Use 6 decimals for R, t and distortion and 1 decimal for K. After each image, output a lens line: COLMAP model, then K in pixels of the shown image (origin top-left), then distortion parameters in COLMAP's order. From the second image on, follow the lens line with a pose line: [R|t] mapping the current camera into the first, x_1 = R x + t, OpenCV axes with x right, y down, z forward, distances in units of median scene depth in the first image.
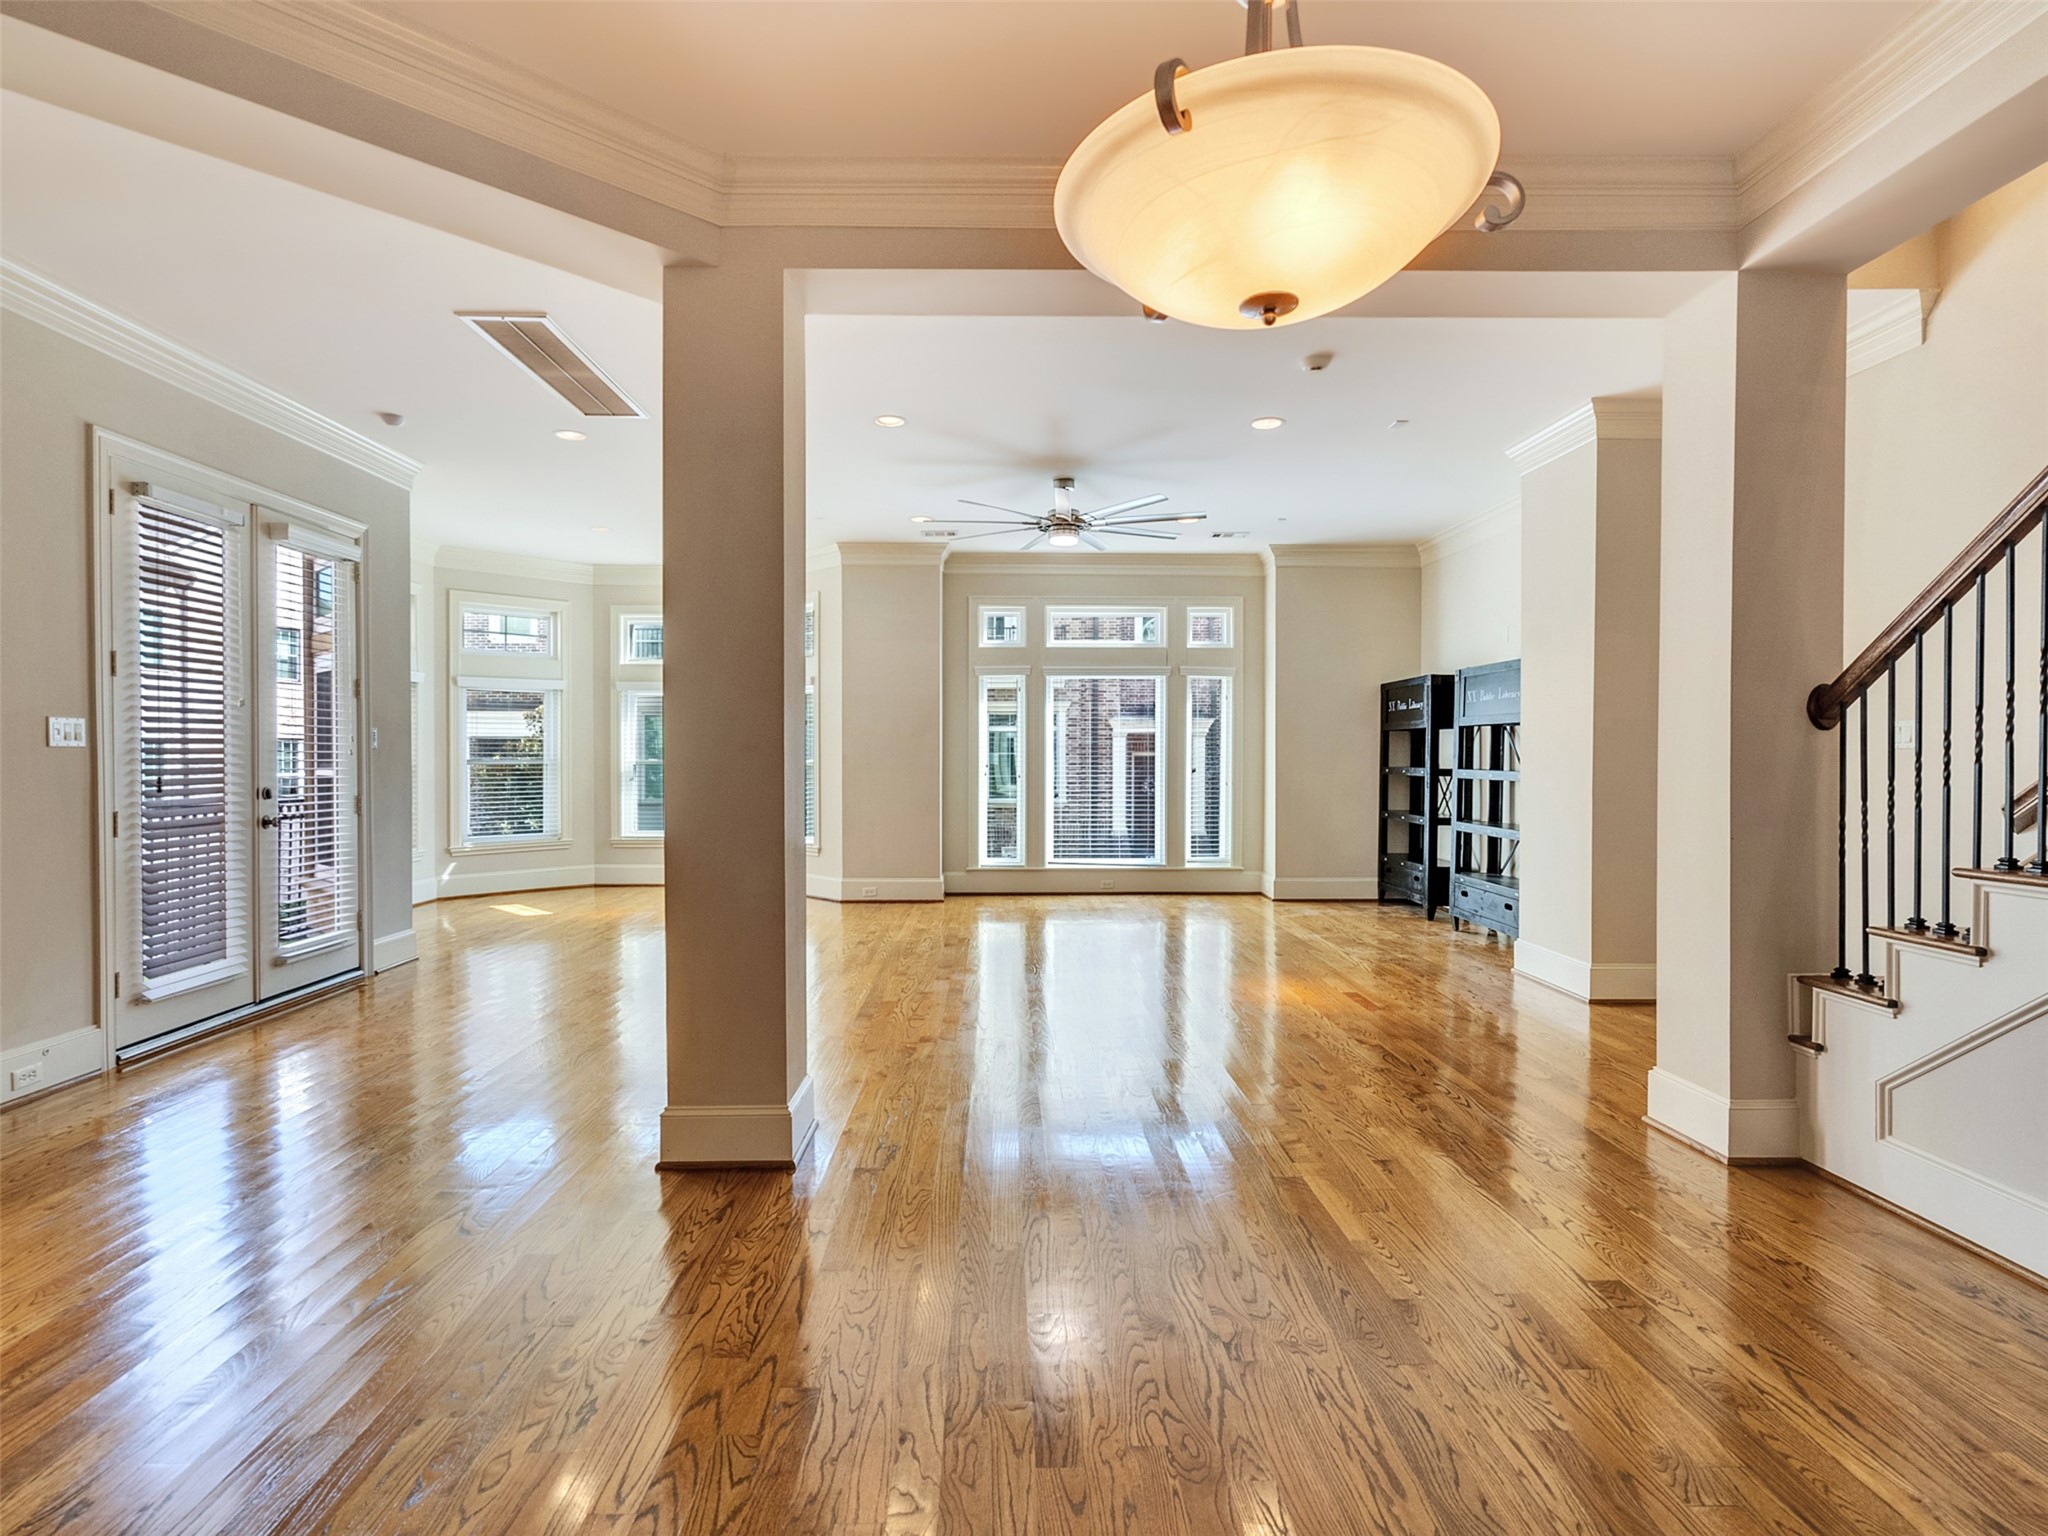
lens RADIAL K [[1050.5, 0, 1010.6], [0, 1050.5, 767.0], [0, 0, 1]] dist [-0.006894, 0.005665]
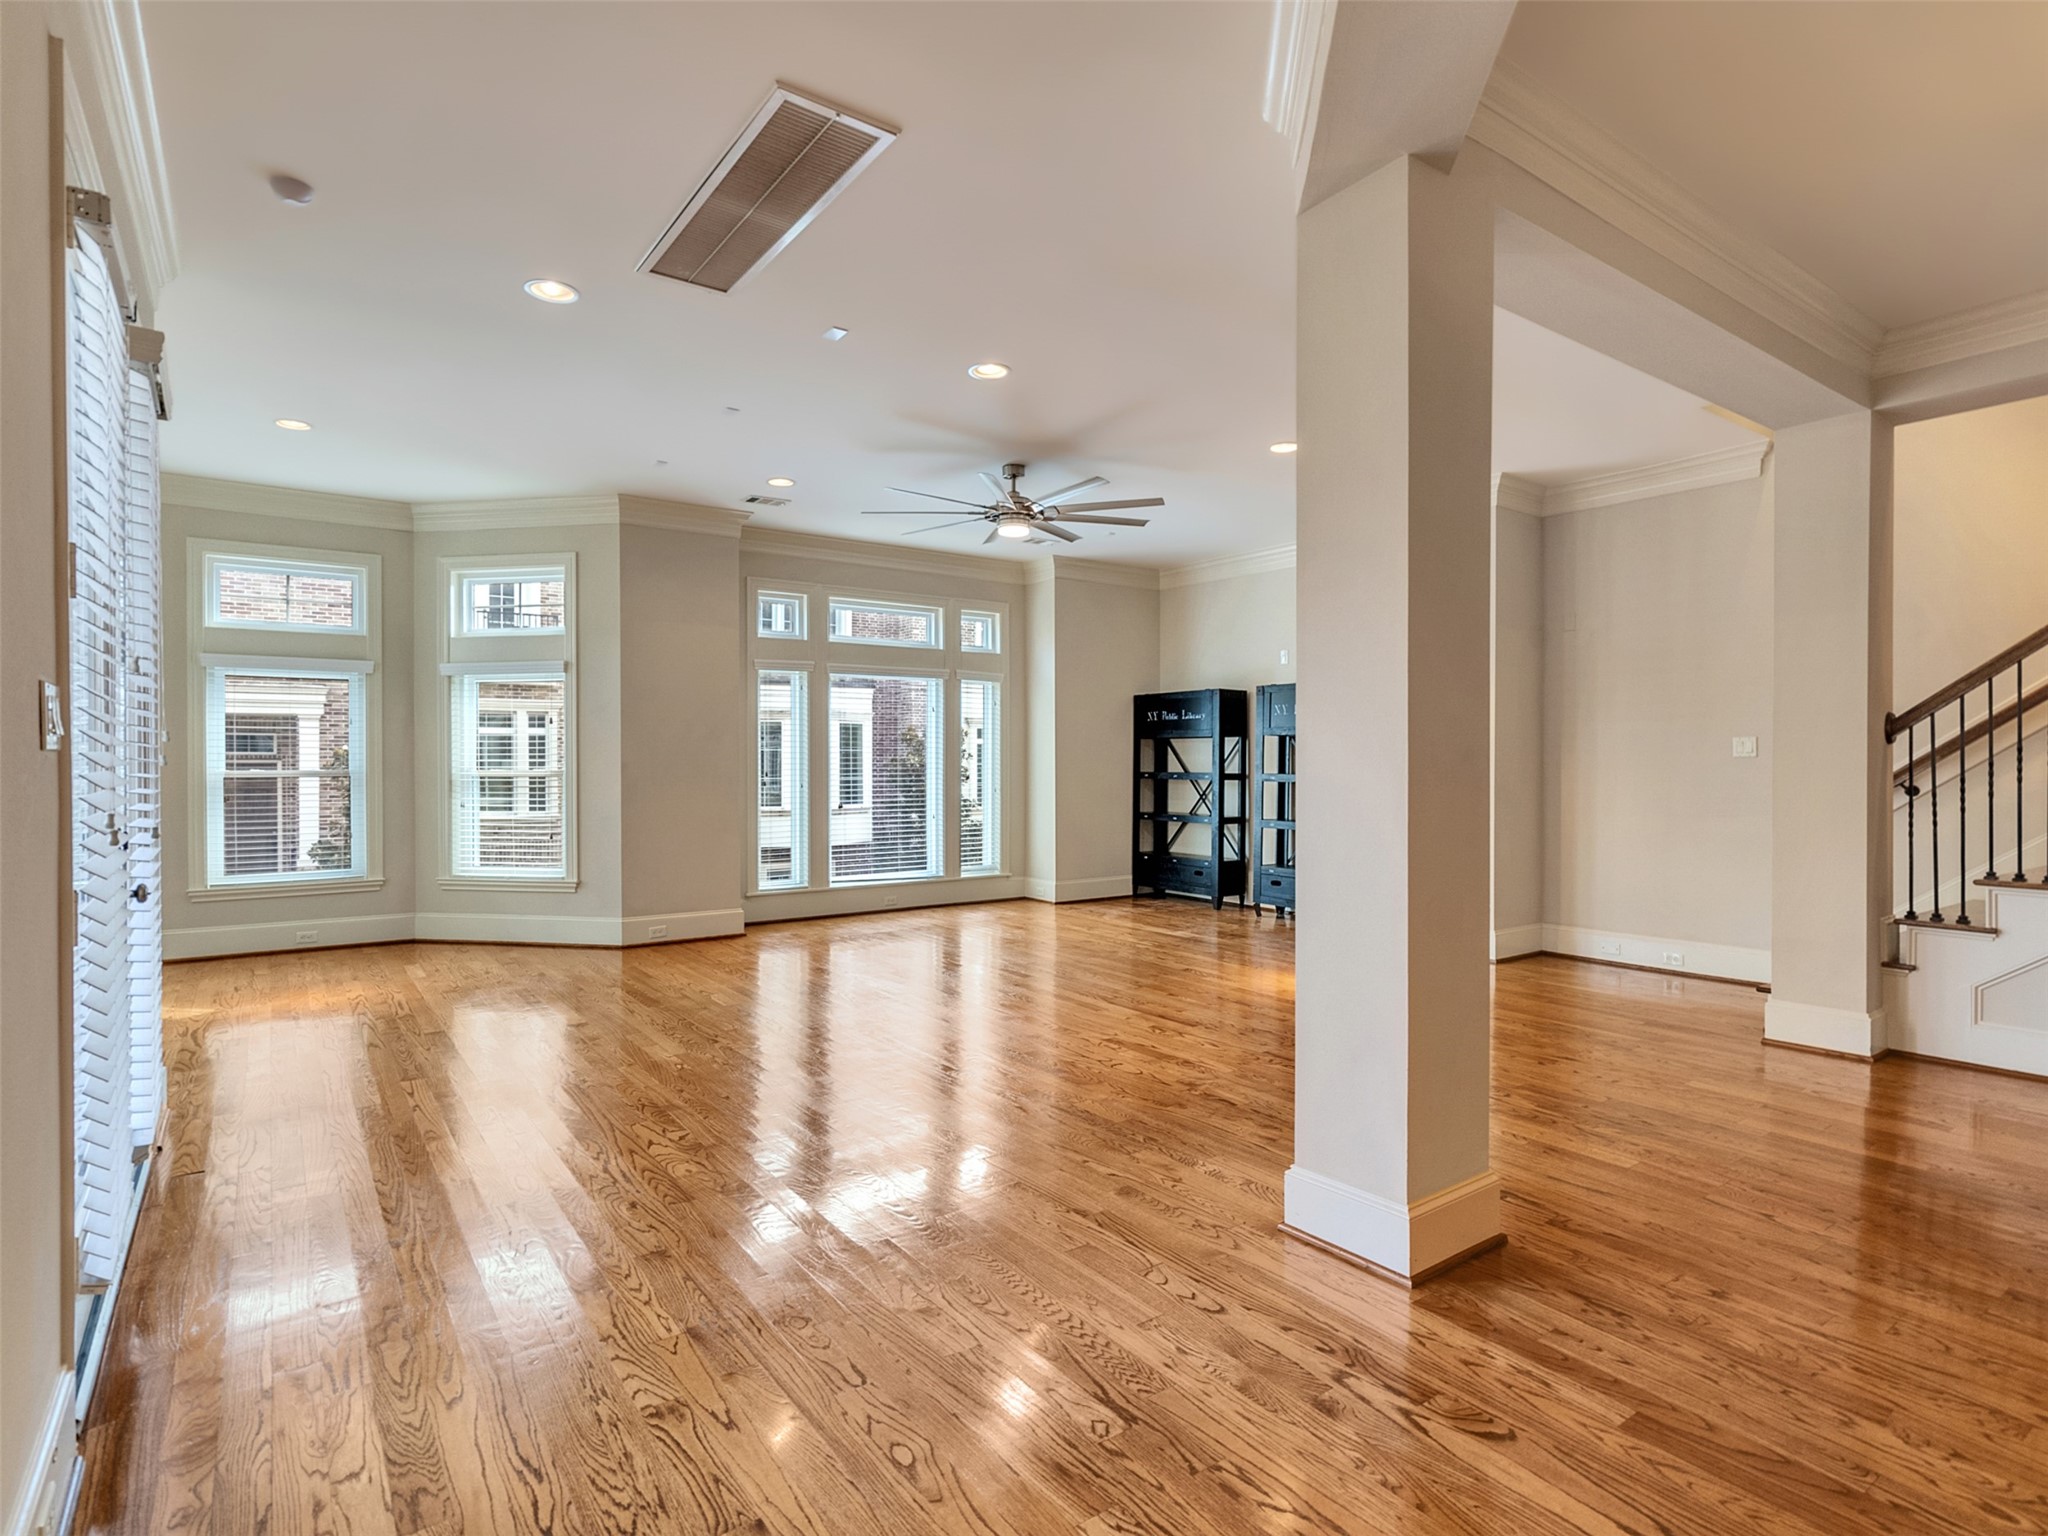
lens RADIAL K [[1050.5, 0, 1010.6], [0, 1050.5, 767.0], [0, 0, 1]] dist [-0.006894, 0.005665]
pose [[0.824407, -0.005159, 0.565974, -0.375181], [0.007812, 0.999967, -0.002265, -0.003989], [-0.565944, 0.006289, 0.824420, 0.187138]]
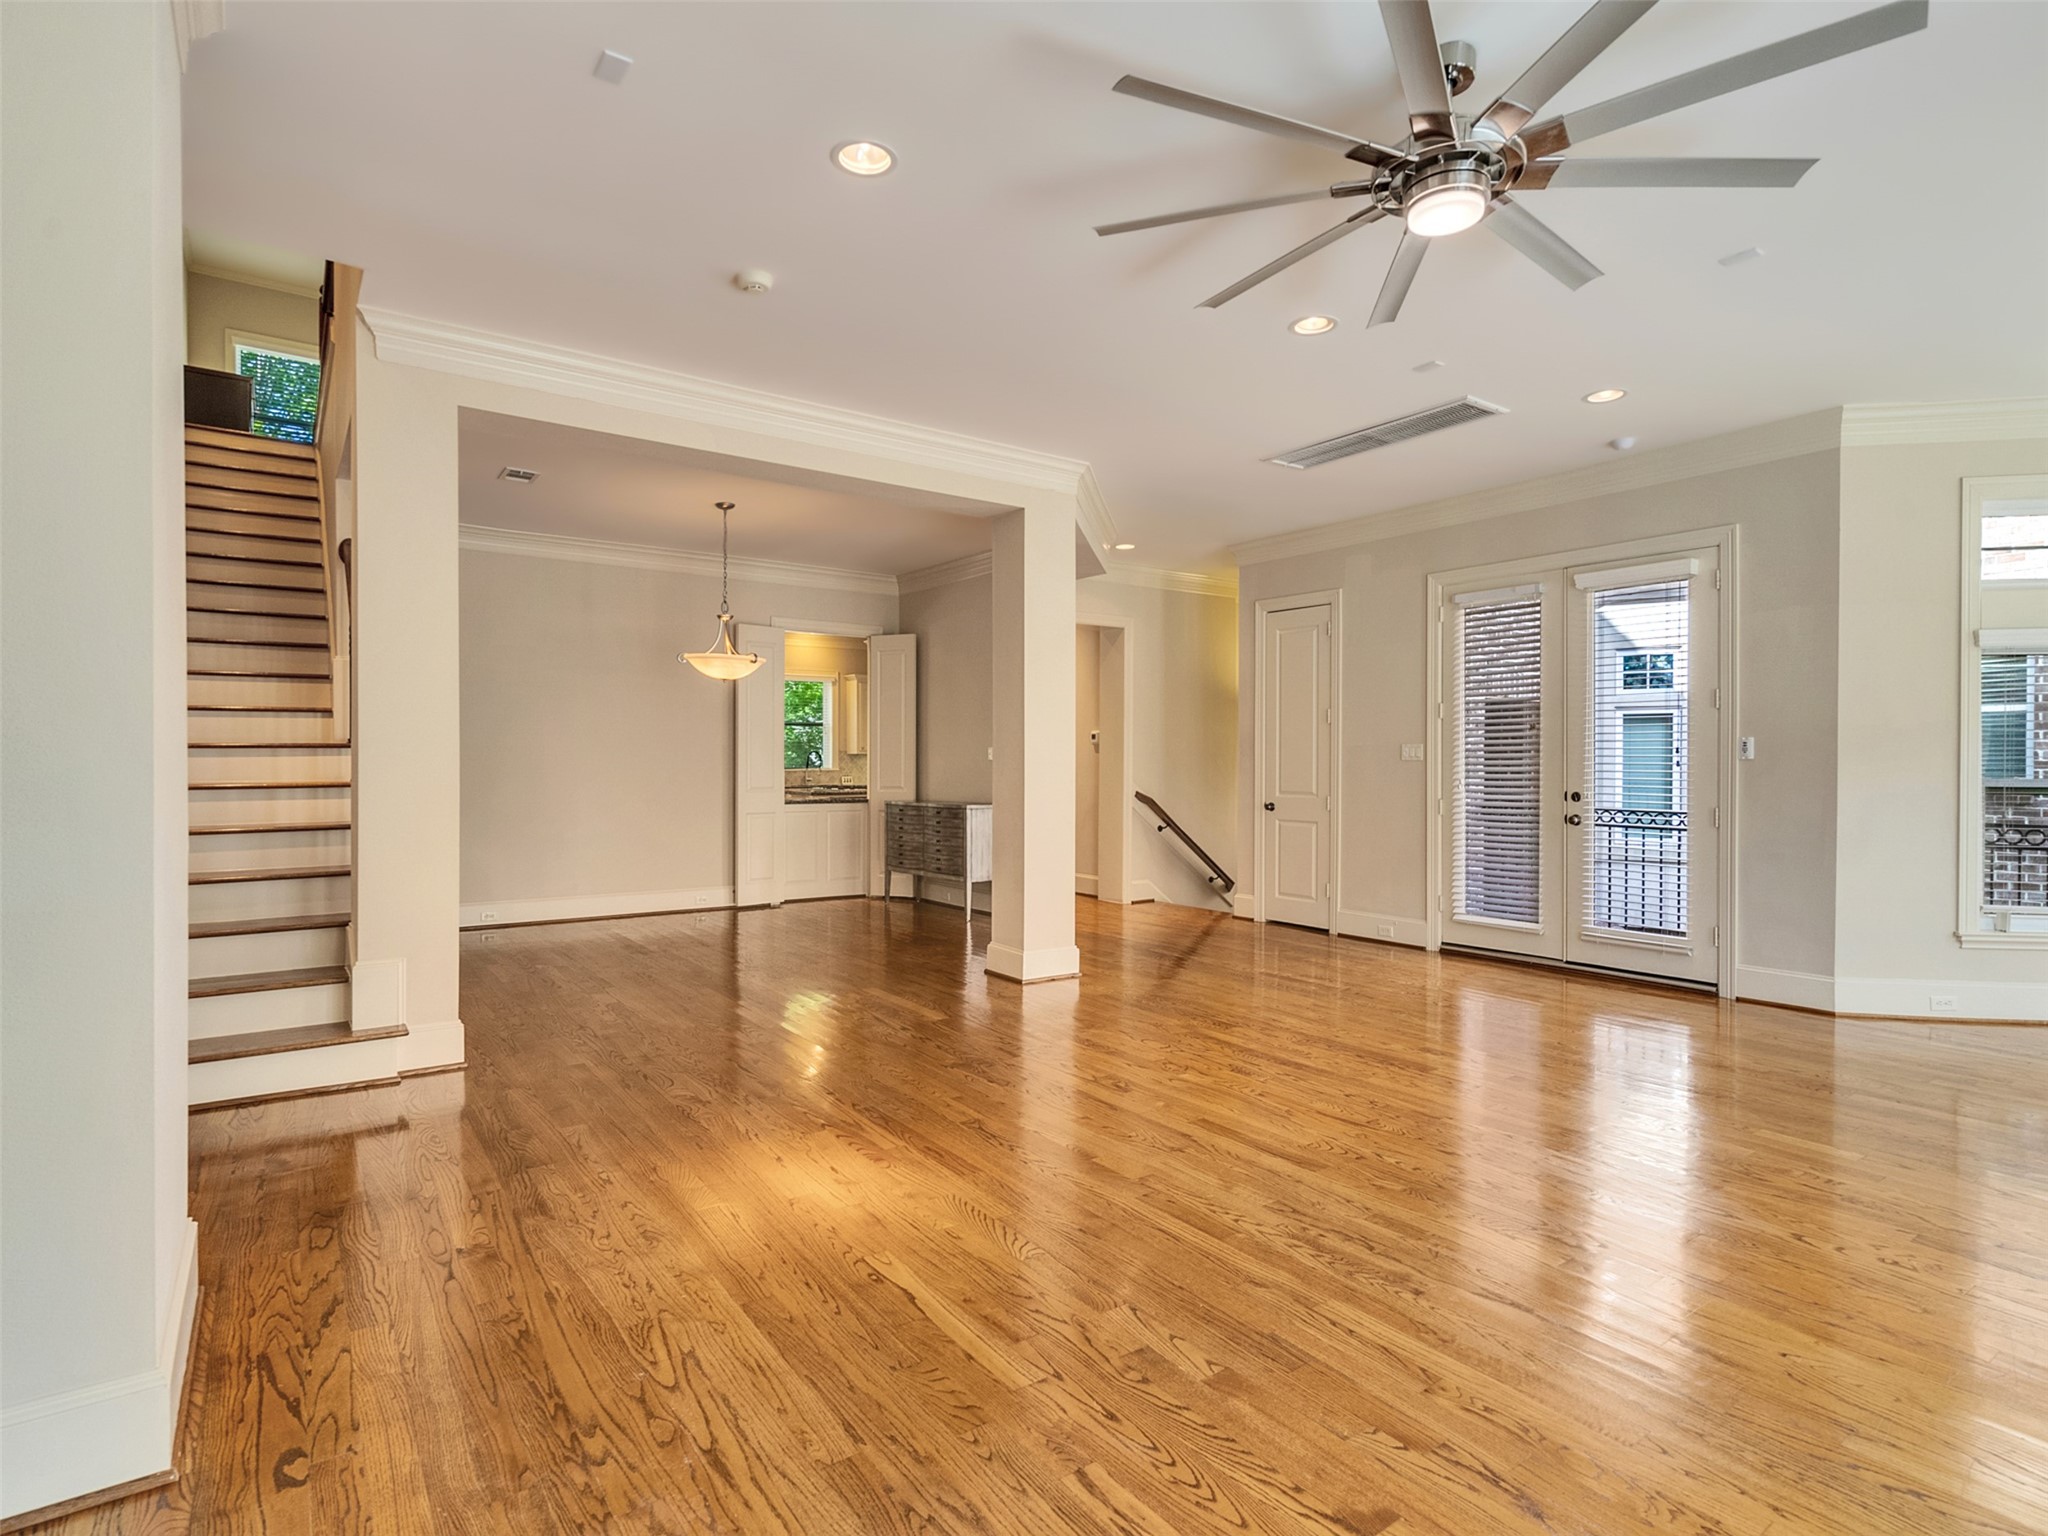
lens RADIAL K [[1050.5, 0, 1010.6], [0, 1050.5, 767.0], [0, 0, 1]] dist [-0.006894, 0.005665]
pose [[-0.827888, -0.000532, -0.560892, 0.314898], [-0.010034, 0.999854, 0.013862, -0.011649], [0.560803, 0.017104, -0.827773, 0.970119]]
